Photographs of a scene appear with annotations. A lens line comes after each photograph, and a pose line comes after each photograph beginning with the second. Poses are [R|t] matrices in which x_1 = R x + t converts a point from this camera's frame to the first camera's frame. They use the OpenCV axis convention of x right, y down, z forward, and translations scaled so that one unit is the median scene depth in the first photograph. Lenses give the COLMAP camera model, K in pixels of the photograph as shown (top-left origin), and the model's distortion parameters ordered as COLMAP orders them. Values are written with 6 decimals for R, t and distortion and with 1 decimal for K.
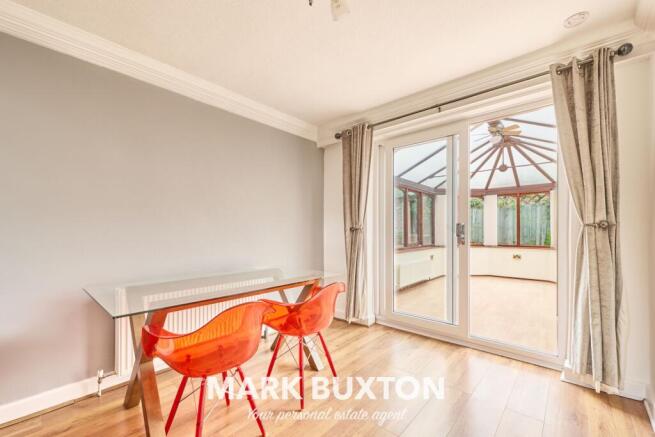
lens RADIAL K [[271.3, 0, 327.6], [0, 271.3, 220.3], [0, 0, 1]] dist [0.007432, 0.000083]
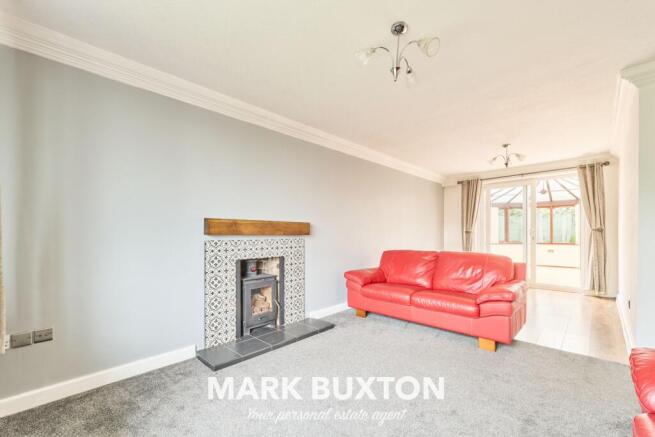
lens RADIAL K [[271.3, 0, 327.5], [0, 271.3, 224.6], [0, 0, 1]] dist [0.007432, 0.000083]
pose [[0.998884, -0.005161, -0.046957, -1.285199], [0.005331, 0.999980, 0.003496, -0.048902], [0.046938, -0.003742, 0.998891, -1.527976]]
